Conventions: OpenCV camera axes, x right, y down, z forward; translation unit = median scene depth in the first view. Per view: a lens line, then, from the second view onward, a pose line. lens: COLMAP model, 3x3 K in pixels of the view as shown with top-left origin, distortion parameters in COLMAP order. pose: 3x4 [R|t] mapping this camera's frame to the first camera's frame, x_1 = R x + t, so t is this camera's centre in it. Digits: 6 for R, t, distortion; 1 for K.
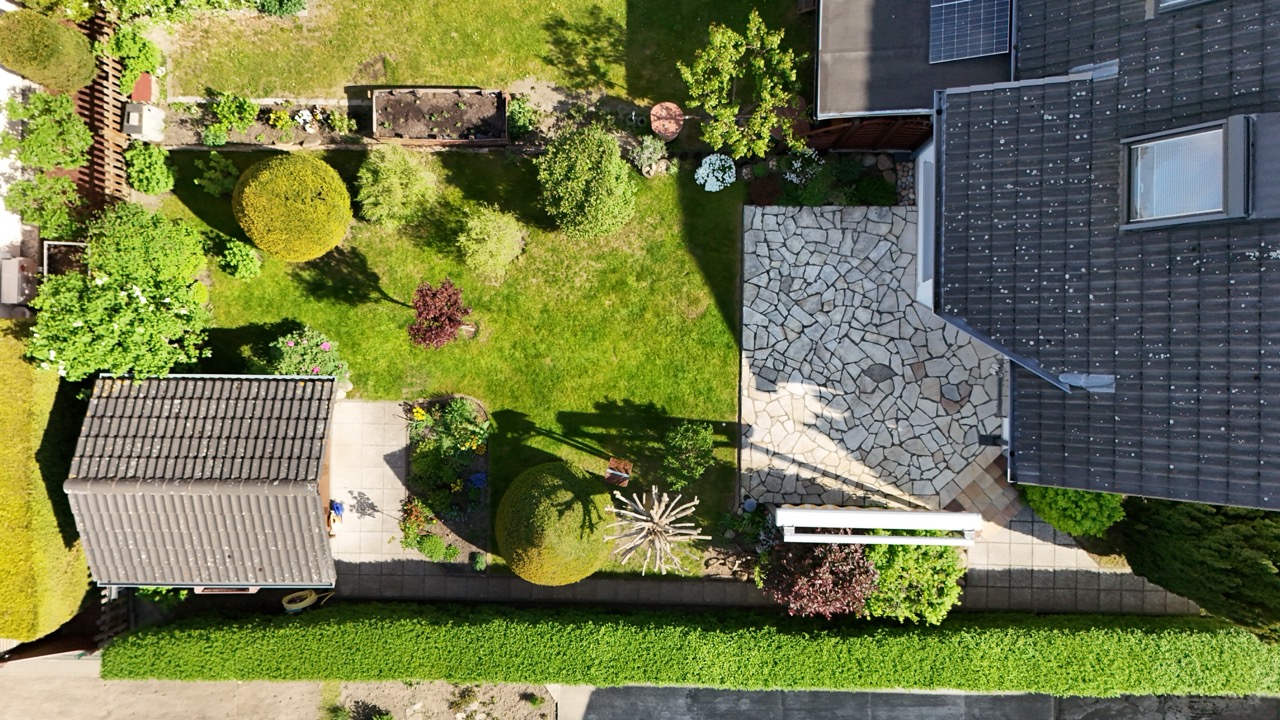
lens RADIAL K [[924.4, 0, 645.3], [0, 924.4, 367.2], [0, 0, 1]] dist [0.095700, -0.116350]
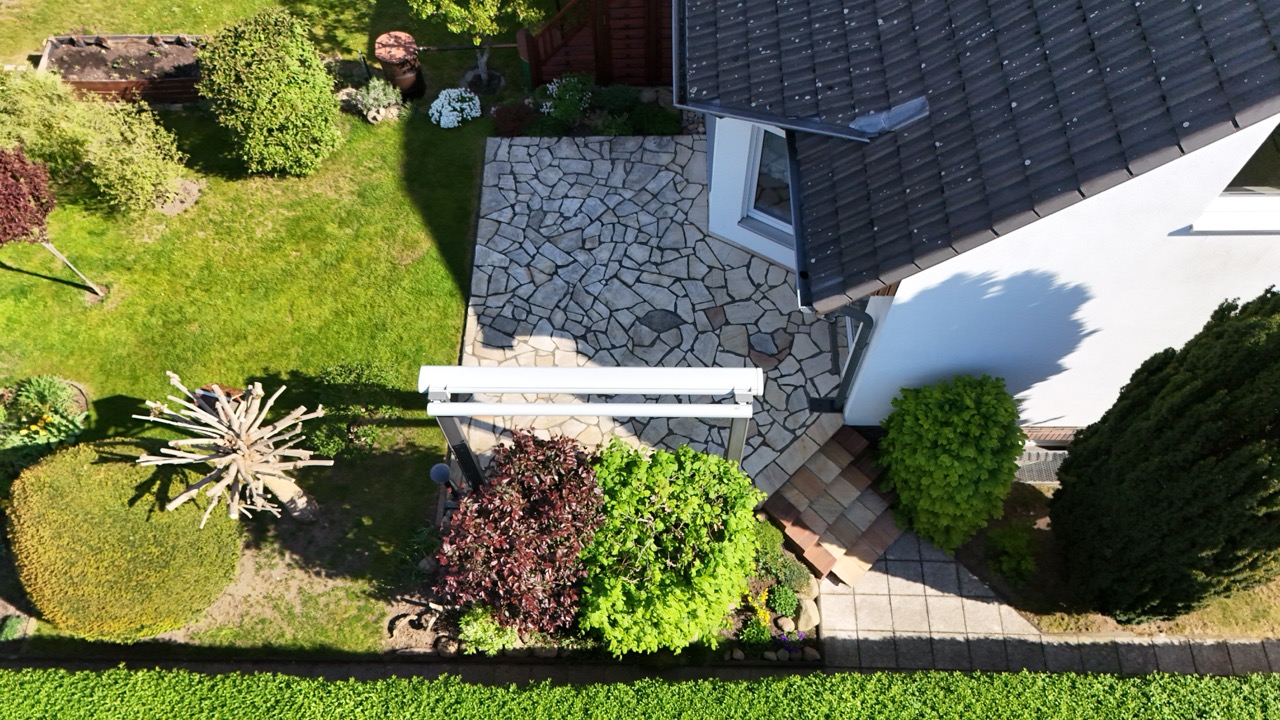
lens RADIAL K [[933.6, 0, 641.0], [0, 933.6, 368.9], [0, 0, 1]] dist [0.111106, -0.131191]
pose [[0.999992, 0.002838, 0.002700, 0.233611], [-0.001249, 0.884370, -0.466784, 0.362835], [-0.003713, 0.466778, 0.884367, 0.396132]]
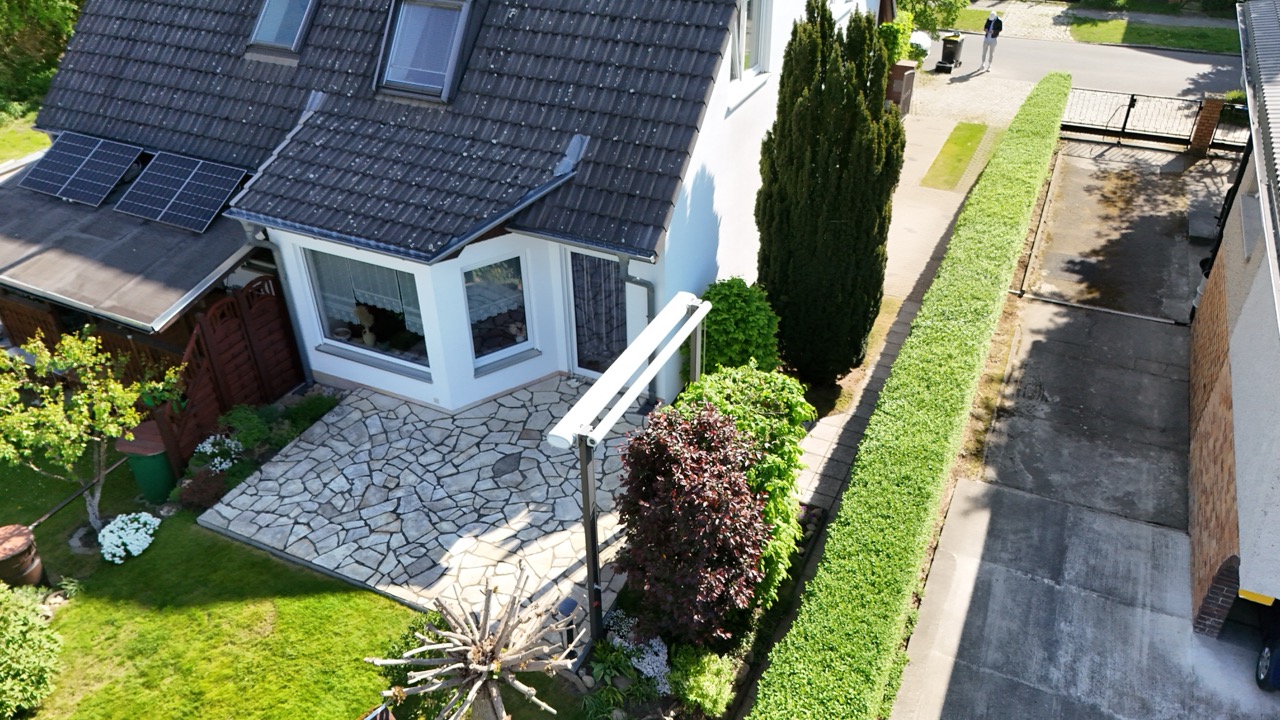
lens RADIAL K [[947.0, 0, 640.0], [0, 947.0, 360.0], [0, 0, 1]] dist [0.072265, -0.068441]
pose [[0.423212, -0.483320, 0.766351, -0.245627], [0.906030, 0.224677, -0.358650, 0.356338], [0.001161, 0.846122, 0.532988, 0.518882]]
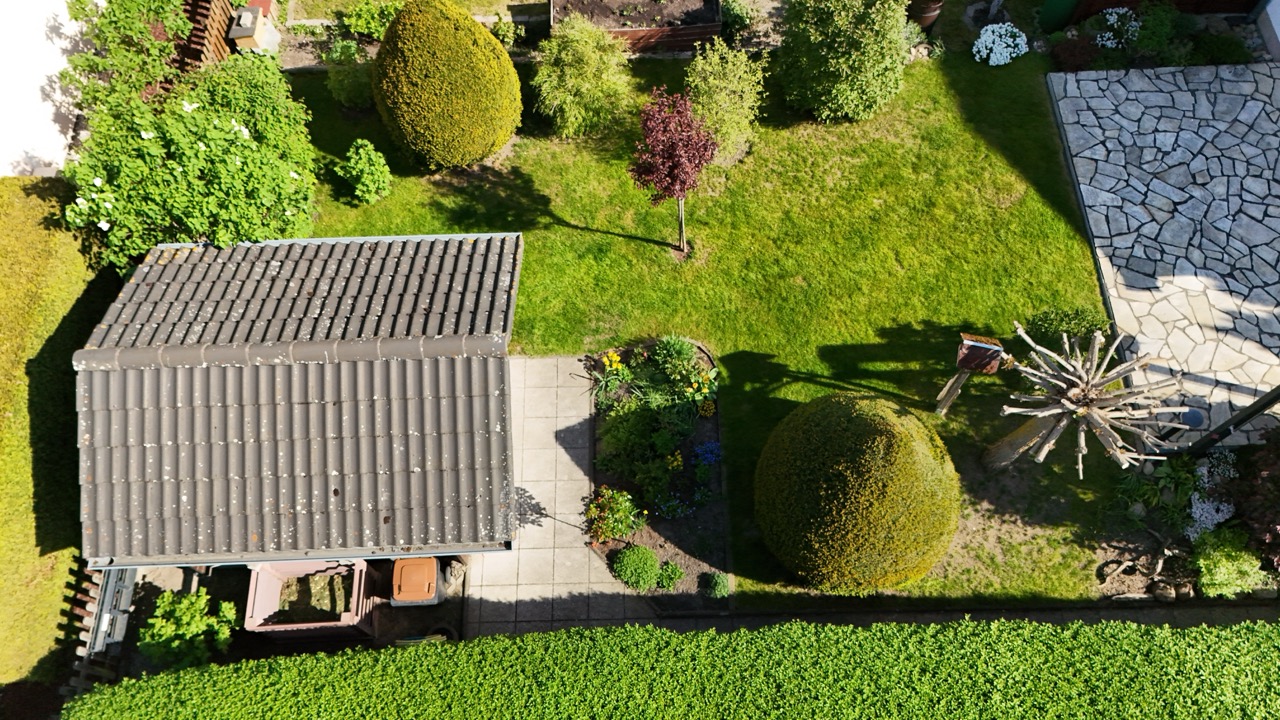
lens RADIAL K [[947.0, 0, 640.0], [0, 947.0, 360.0], [0, 0, 1]] dist [0.072265, -0.068441]
pose [[0.999162, -0.031913, 0.025618, -0.250239], [0.039771, 0.904767, -0.424047, 0.350447], [-0.009646, 0.424710, 0.905278, 0.401234]]
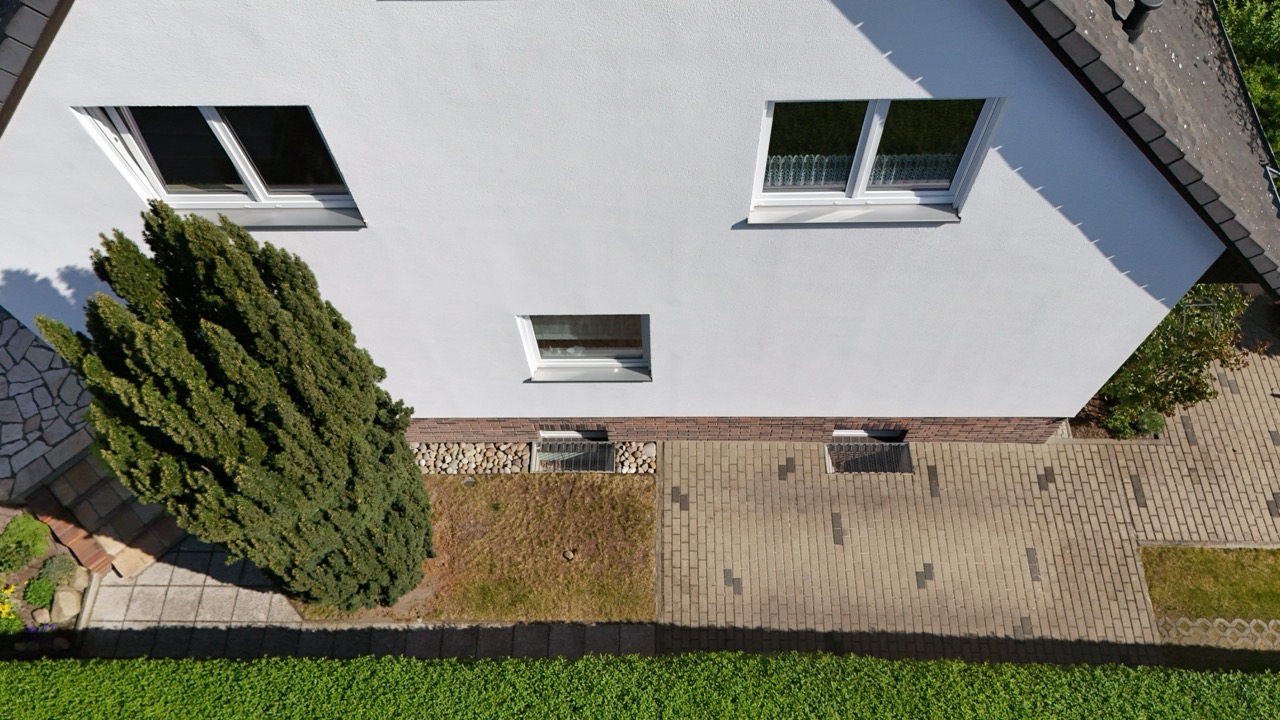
lens RADIAL K [[947.0, 0, 640.0], [0, 947.0, 360.0], [0, 0, 1]] dist [0.072265, -0.068441]
pose [[0.999998, 0.000066, -0.001968, 0.738533], [-0.000977, 0.884310, -0.466899, 0.370679], [0.001709, 0.466900, 0.884308, 0.375052]]
